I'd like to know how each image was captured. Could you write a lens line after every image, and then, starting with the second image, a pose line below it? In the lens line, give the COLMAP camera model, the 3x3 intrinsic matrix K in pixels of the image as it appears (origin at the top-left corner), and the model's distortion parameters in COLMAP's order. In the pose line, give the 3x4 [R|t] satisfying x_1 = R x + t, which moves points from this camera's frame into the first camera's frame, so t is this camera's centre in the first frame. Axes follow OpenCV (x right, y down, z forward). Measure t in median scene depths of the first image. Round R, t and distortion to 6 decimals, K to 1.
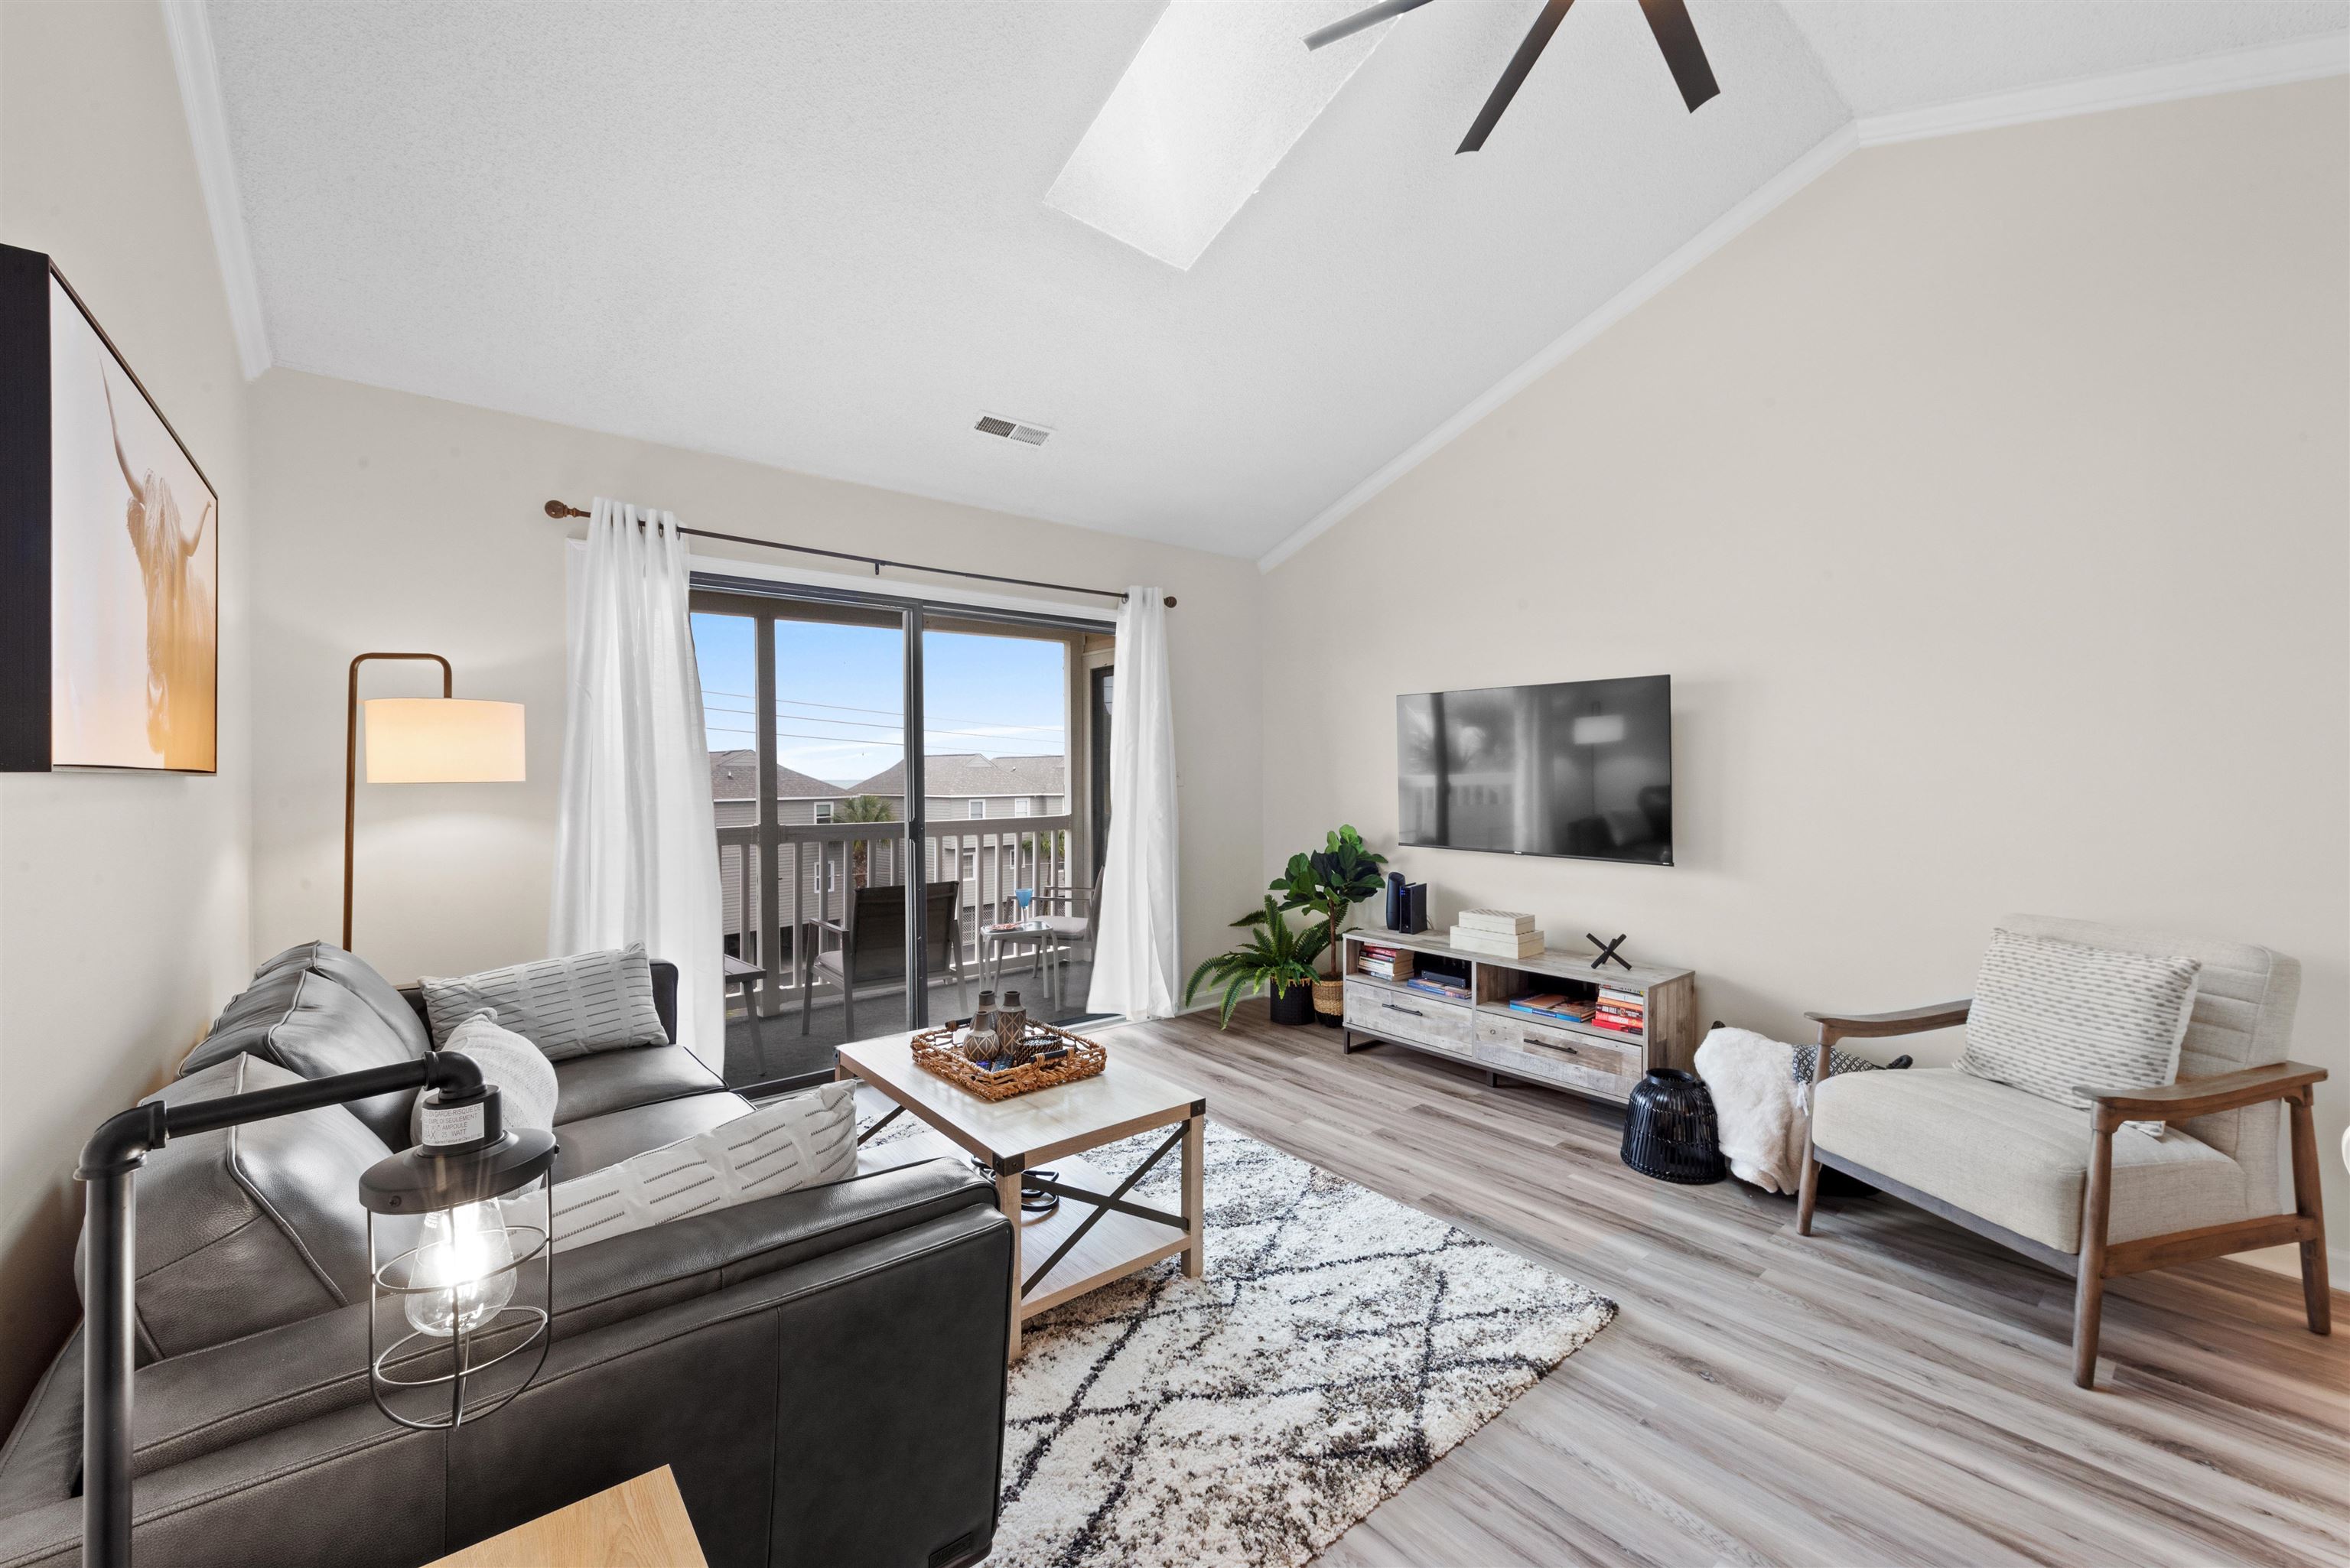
lens RADIAL K [[919.7, 0, 1185.5], [0, 919.7, 768.5], [0, 0, 1]] dist [0.018620, -0.006208]
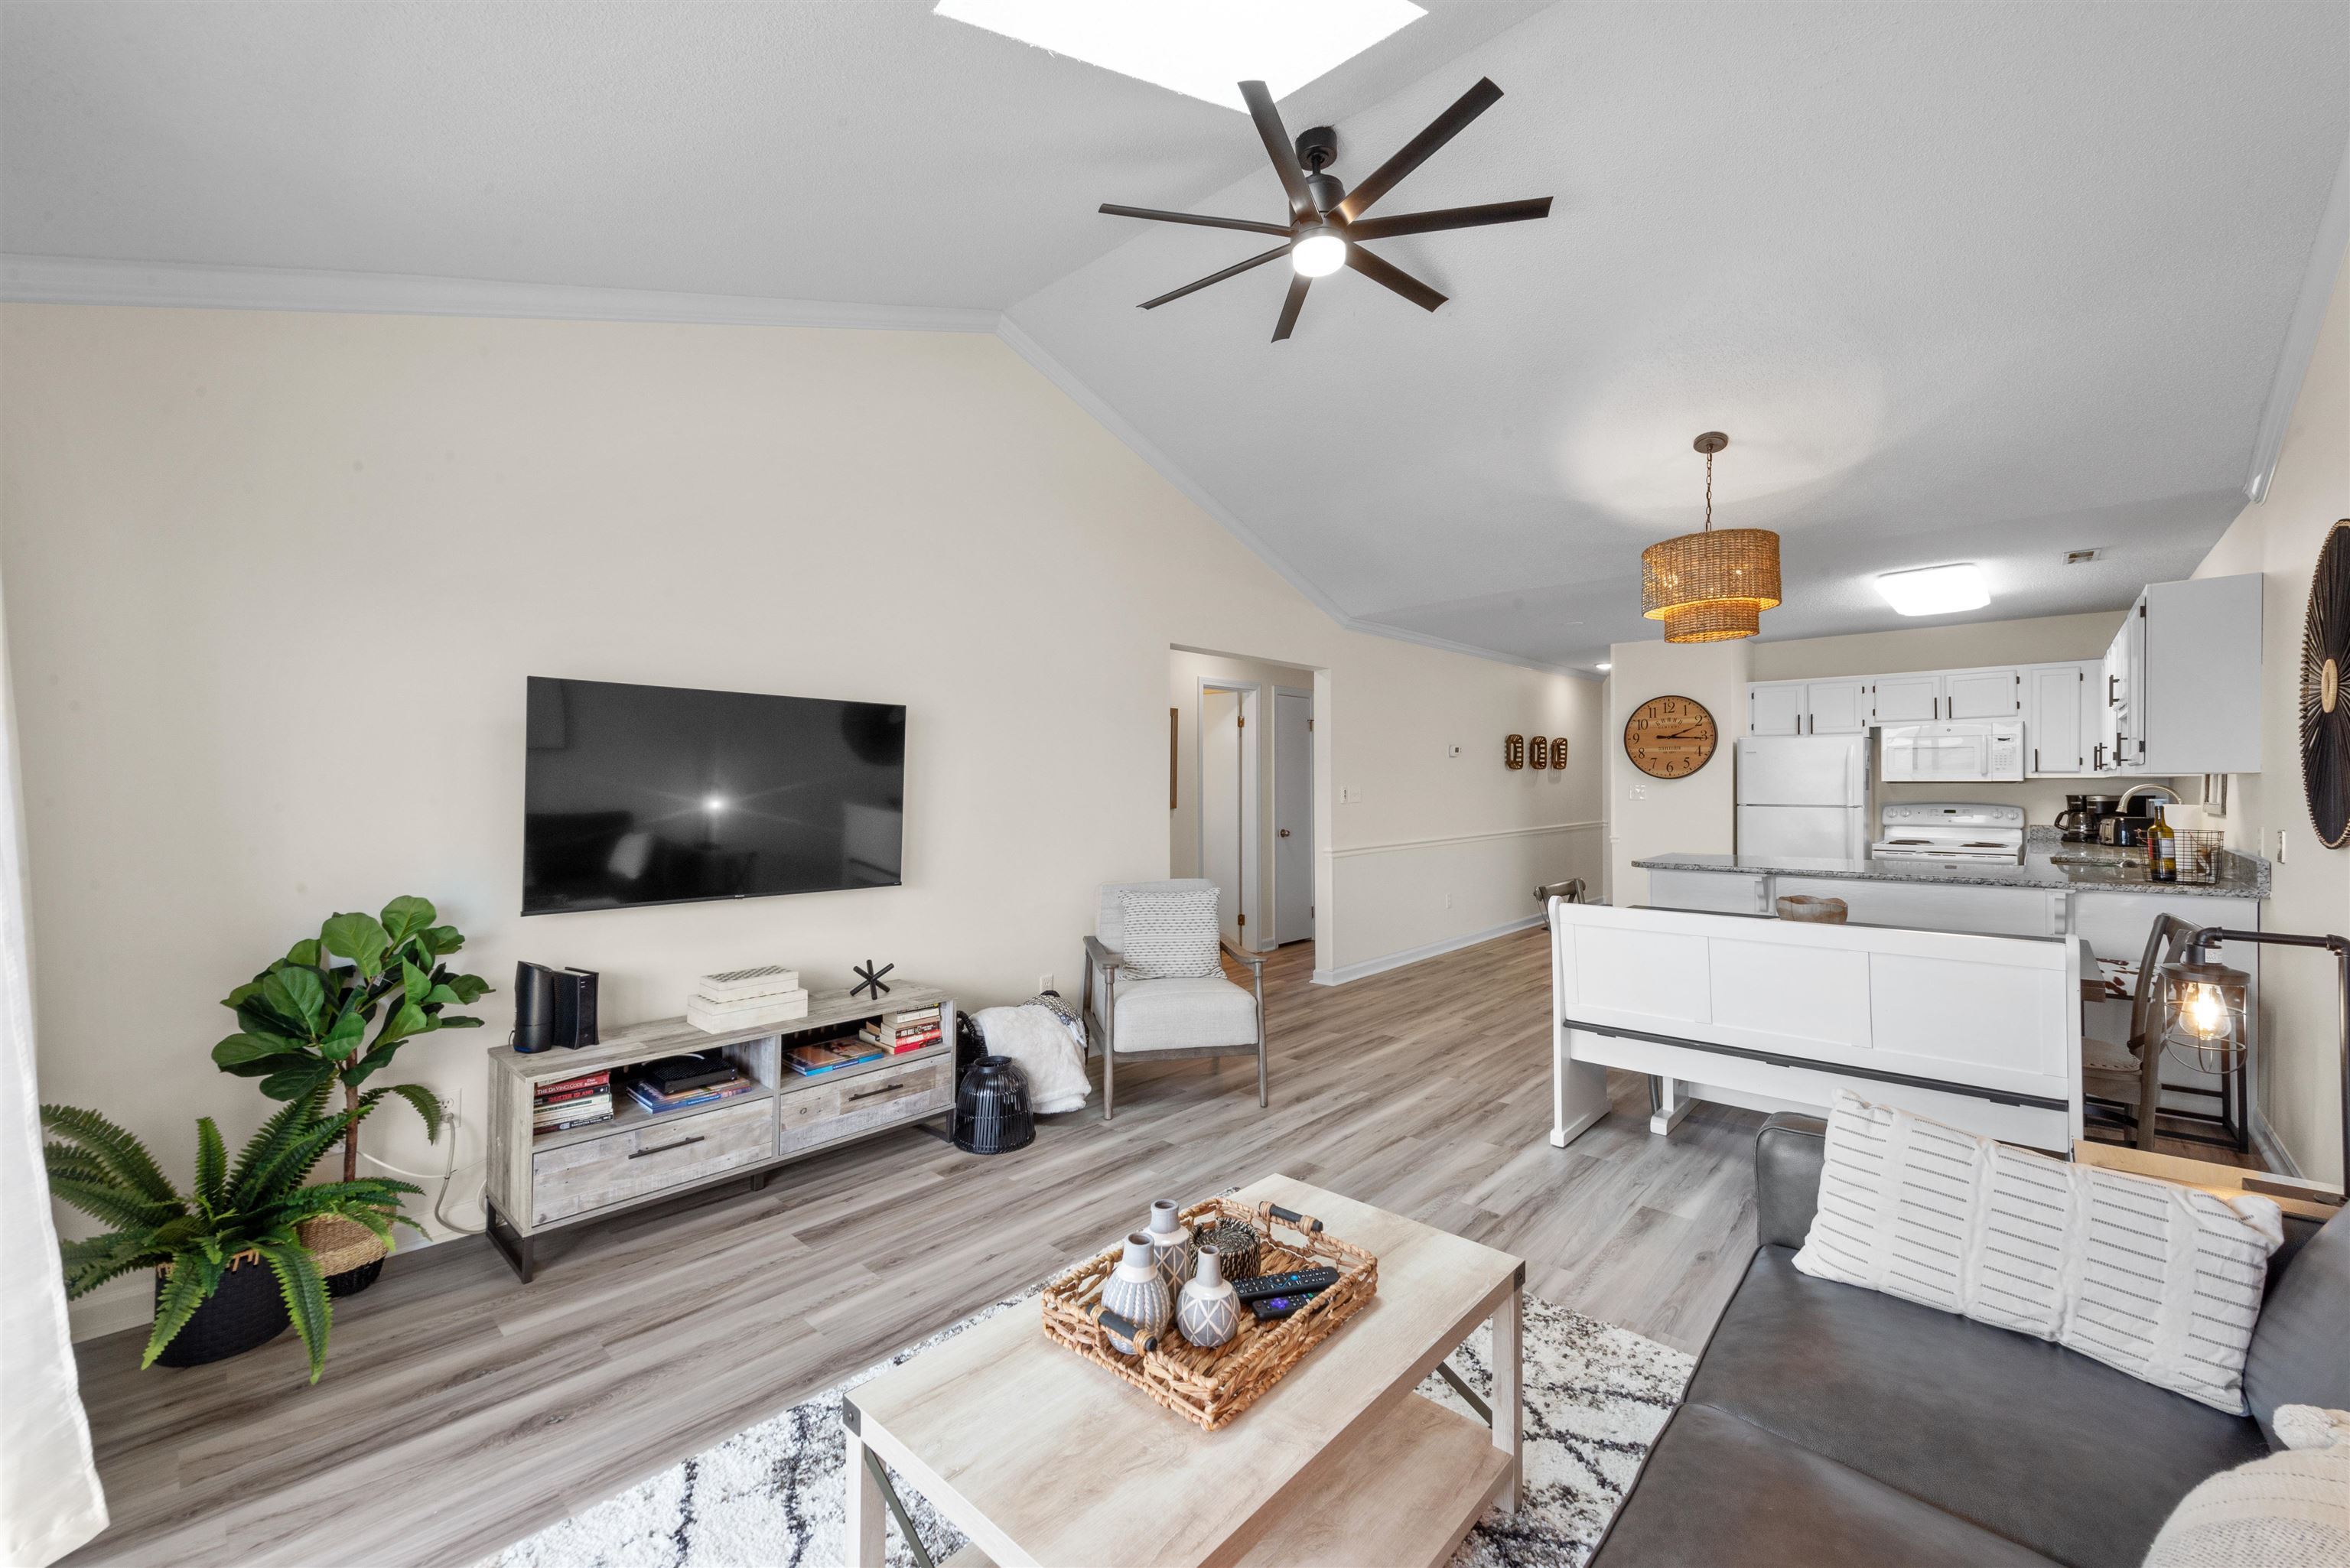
lens RADIAL K [[919.7, 0, 1185.5], [0, 919.7, 768.5], [0, 0, 1]] dist [0.018620, -0.006208]
pose [[-0.135698, 0.018692, 0.990574, -0.590457], [-0.009730, 0.999749, -0.020198, -0.012832], [-0.990702, -0.012380, -0.135482, 0.829077]]
